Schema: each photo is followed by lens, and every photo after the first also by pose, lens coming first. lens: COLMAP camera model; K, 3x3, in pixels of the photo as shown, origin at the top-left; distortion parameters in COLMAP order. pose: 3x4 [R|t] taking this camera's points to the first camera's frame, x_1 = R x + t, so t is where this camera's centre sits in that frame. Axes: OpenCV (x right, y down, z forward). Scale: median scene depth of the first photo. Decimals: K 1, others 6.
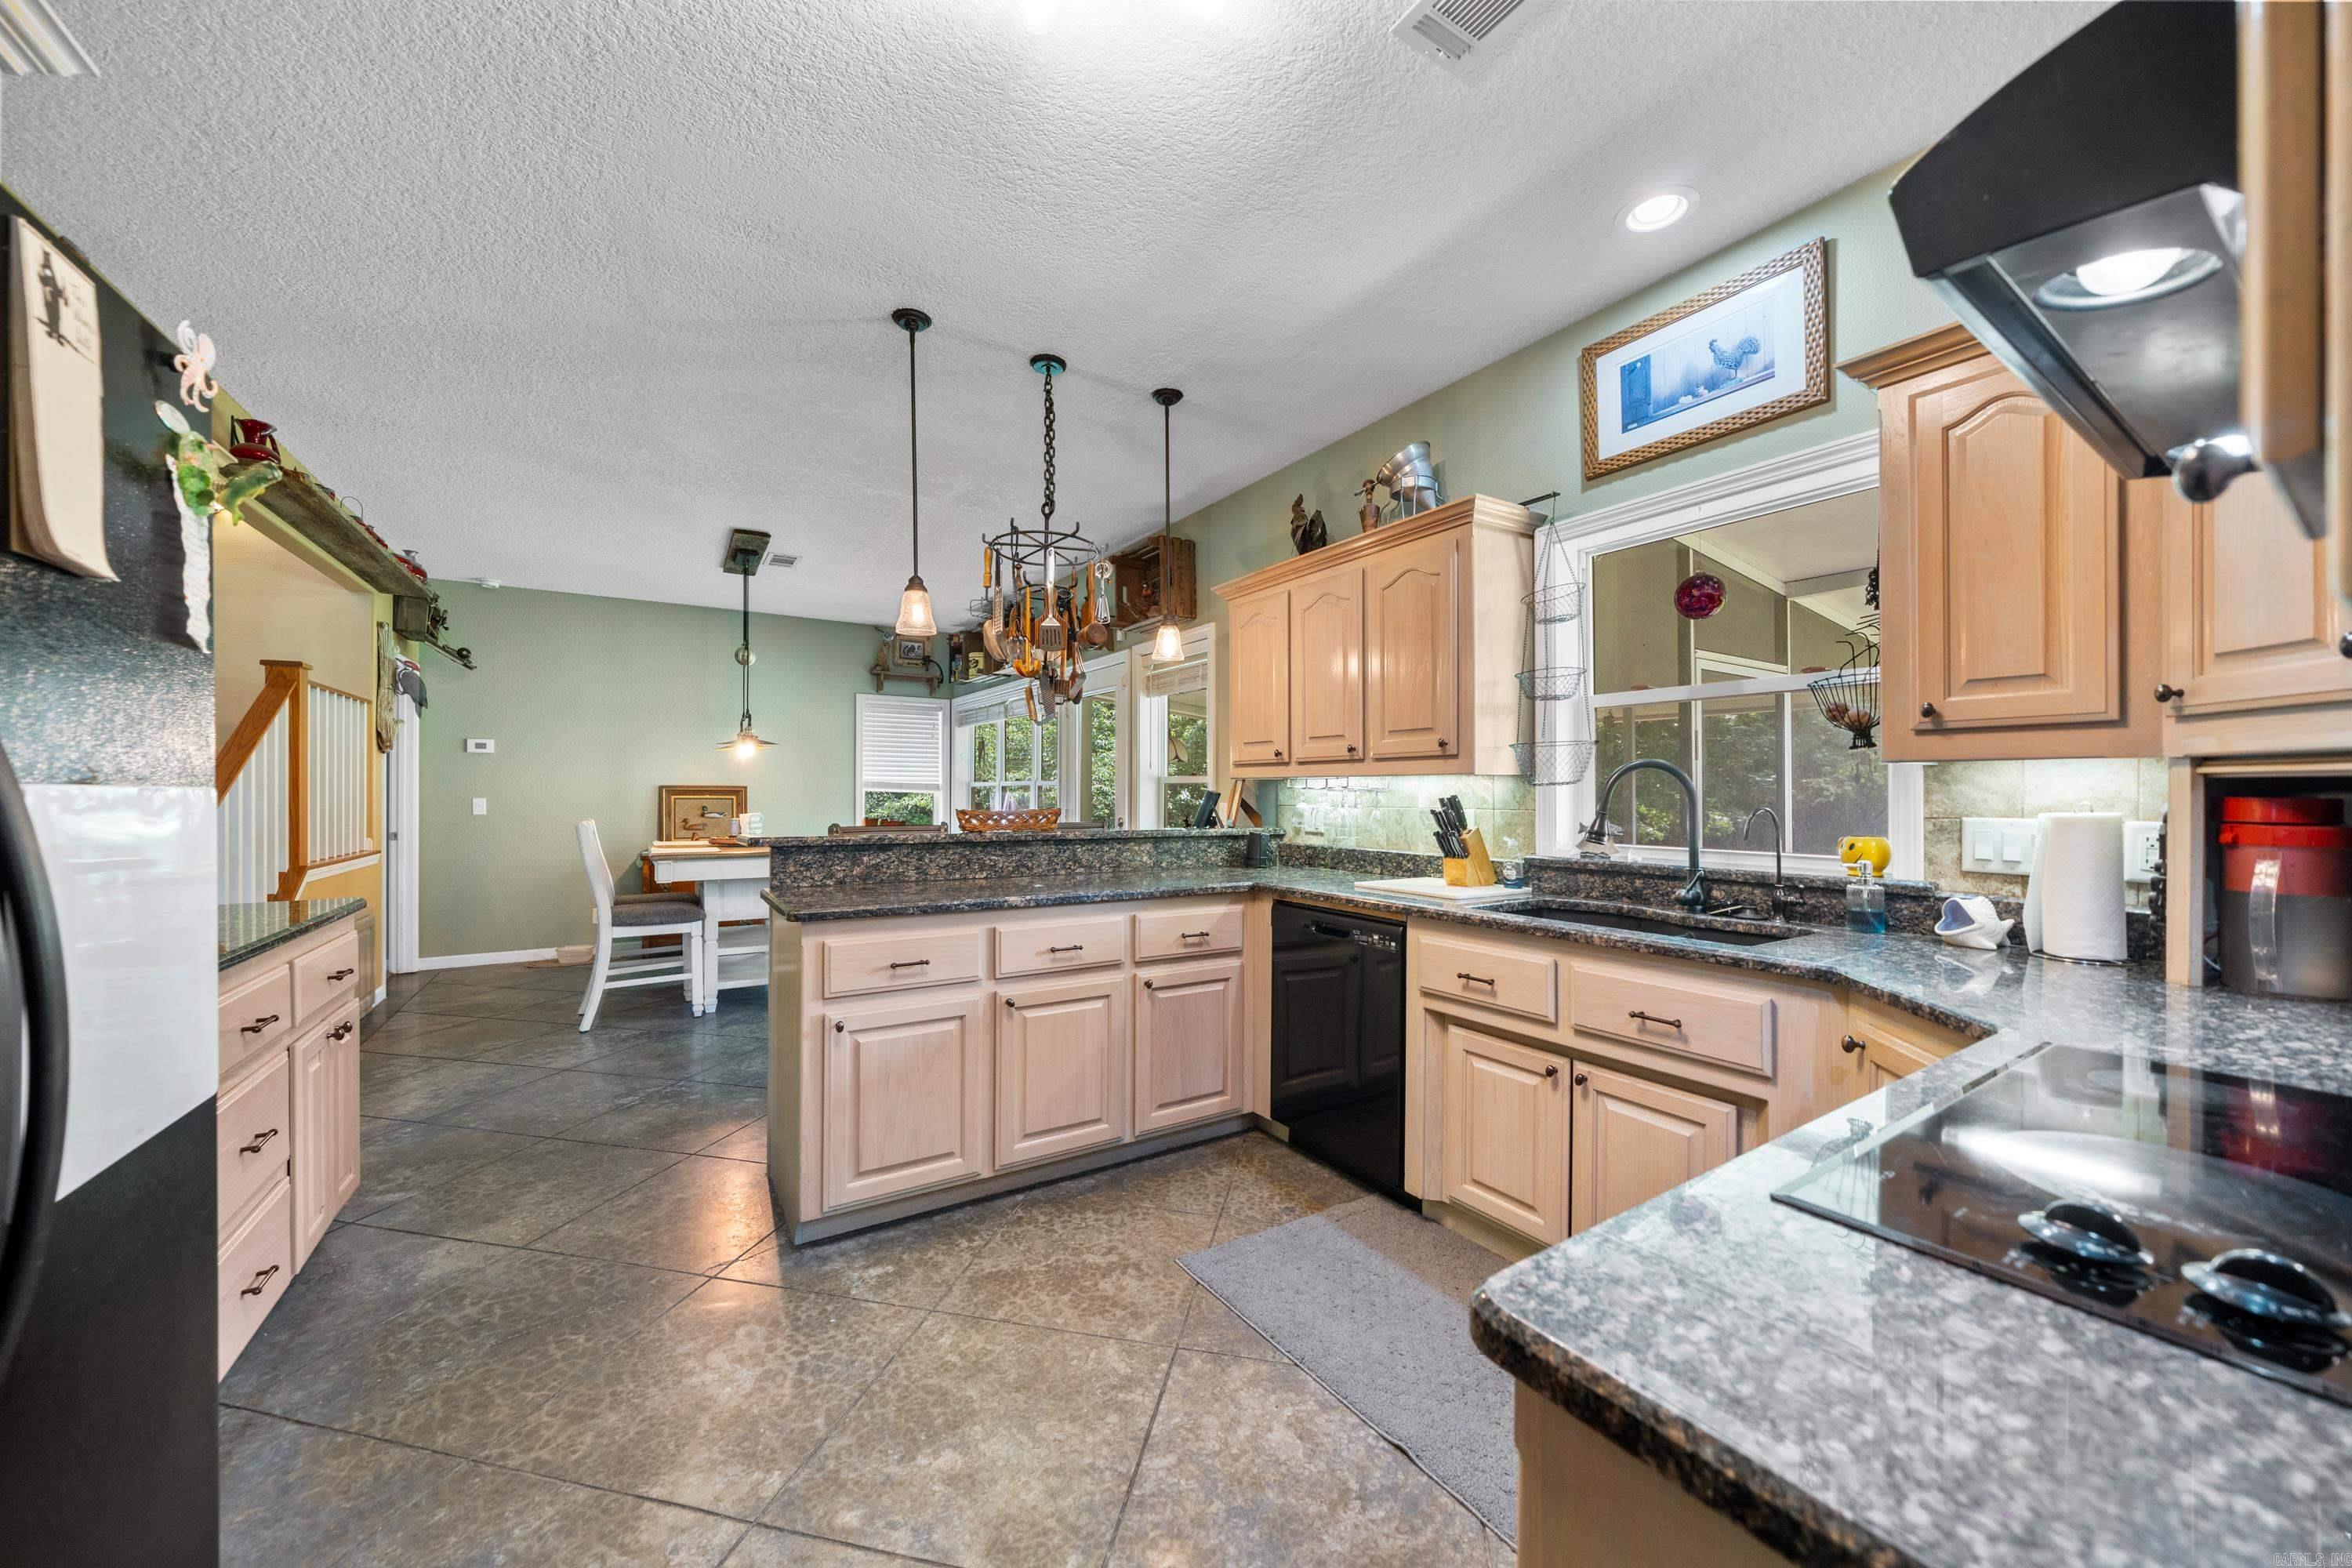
lens RADIAL K [[848.6, 0, 1176.0], [0, 848.6, 784.0], [0, 0, 1]] dist [-0.000912, -0.000054]
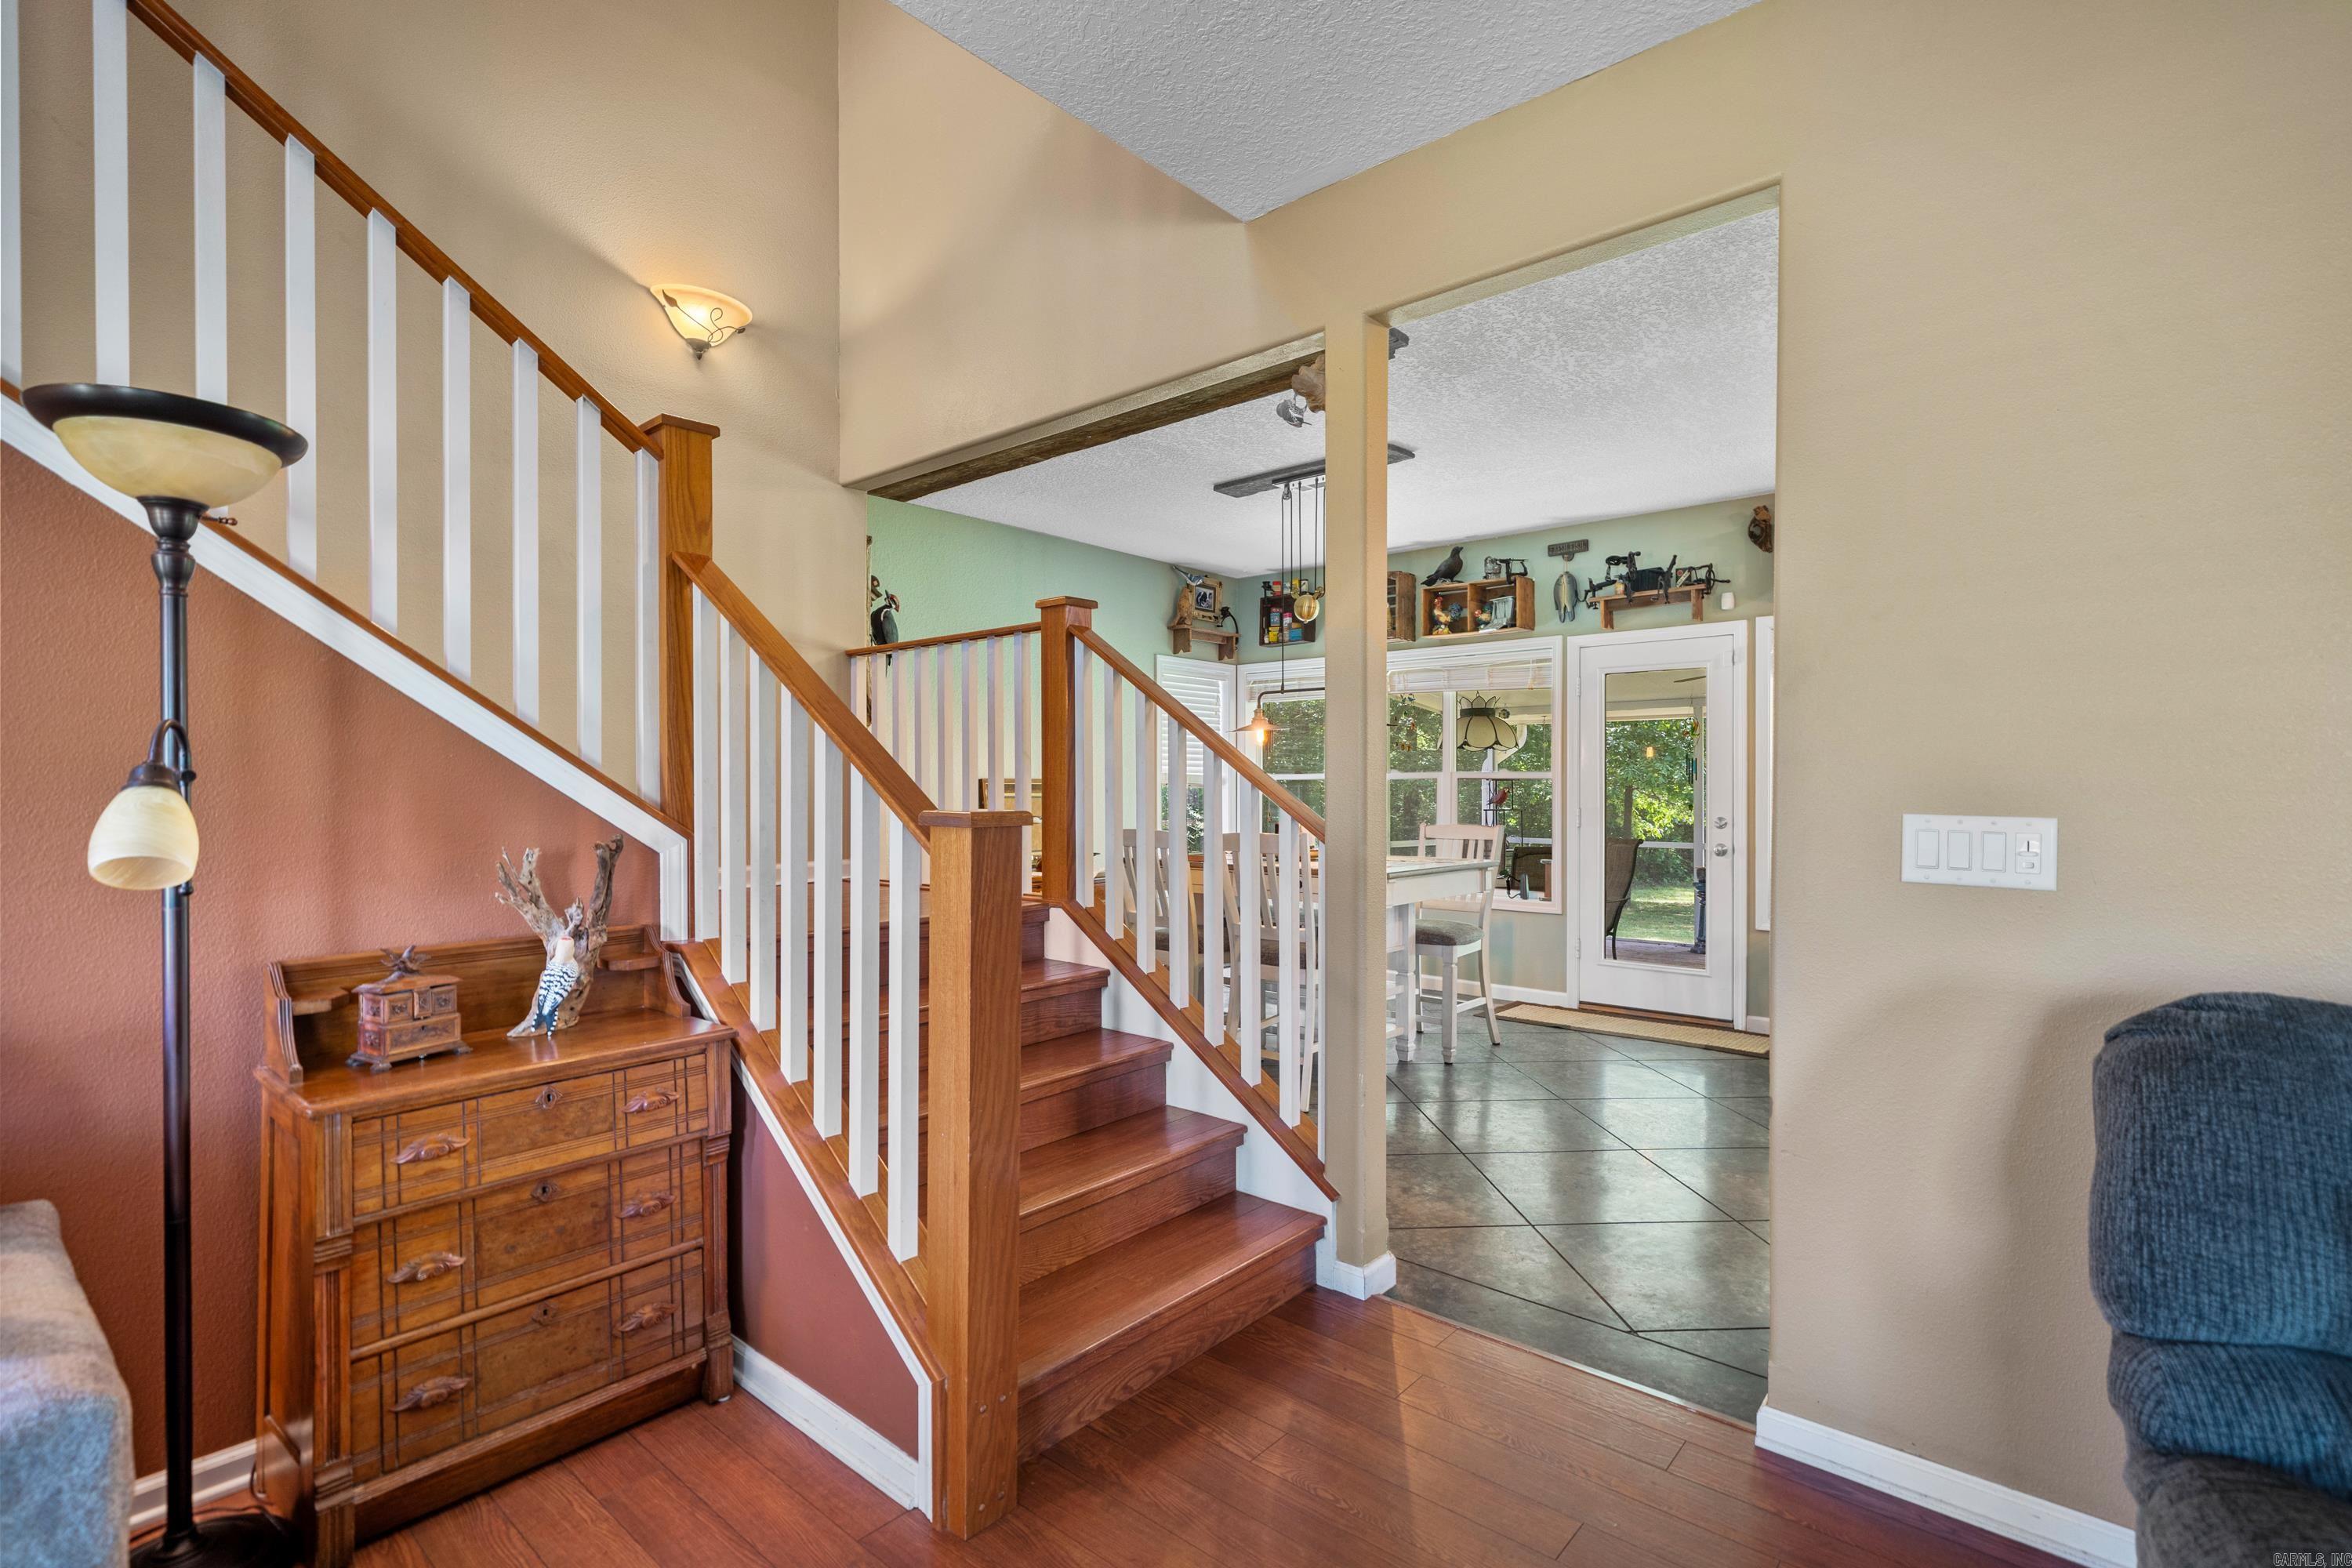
lens RADIAL K [[1097.7, 0, 1192.9], [0, 1097.7, 793.7], [0, 0, 1]] dist [-0.002258, -0.000003]
pose [[0.958335, -0.001968, 0.285641, -1.417579], [-0.003204, 0.999839, 0.017640, -0.003598], [-0.285630, -0.017820, 0.958174, 0.150267]]
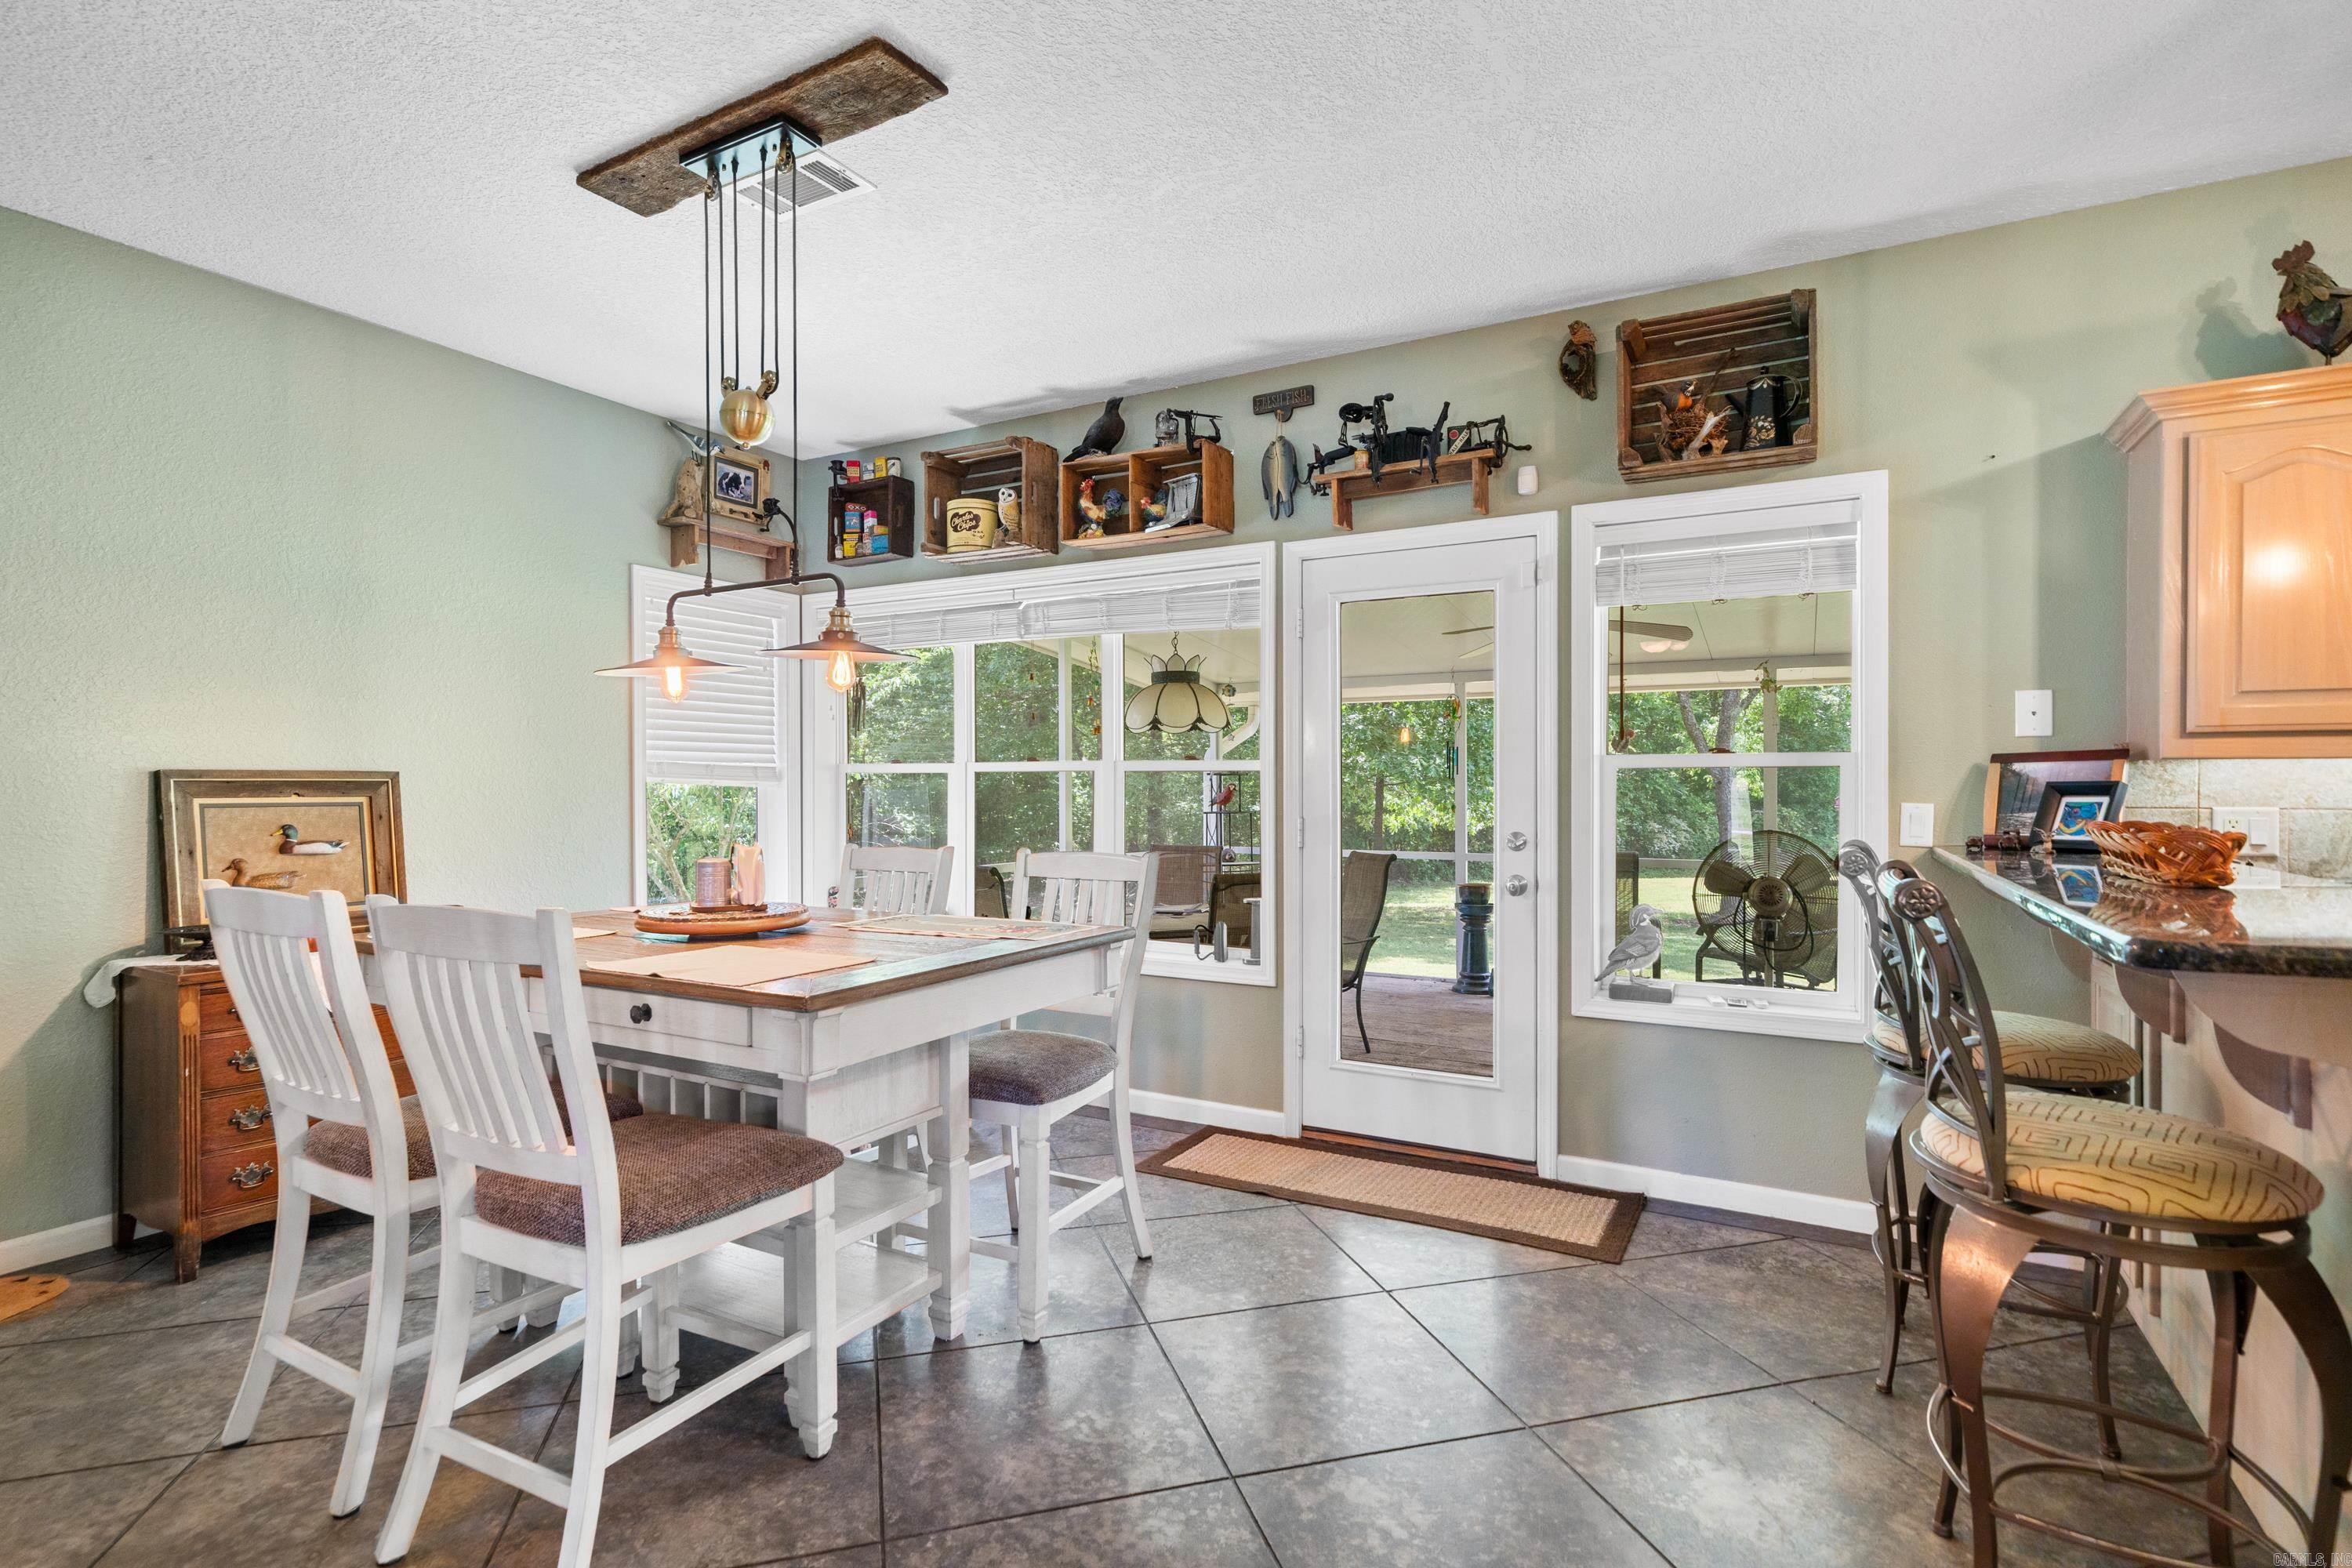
lens RADIAL K [[1136.9, 0, 1170.8], [0, 1136.9, 797.2], [0, 0, 1]] dist [-0.001975, -0.000363]
pose [[0.883964, -0.008903, 0.467470, -0.932540], [-0.002755, 0.999702, 0.024249, 0.001642], [-0.467547, -0.022723, 0.883676, 0.760245]]
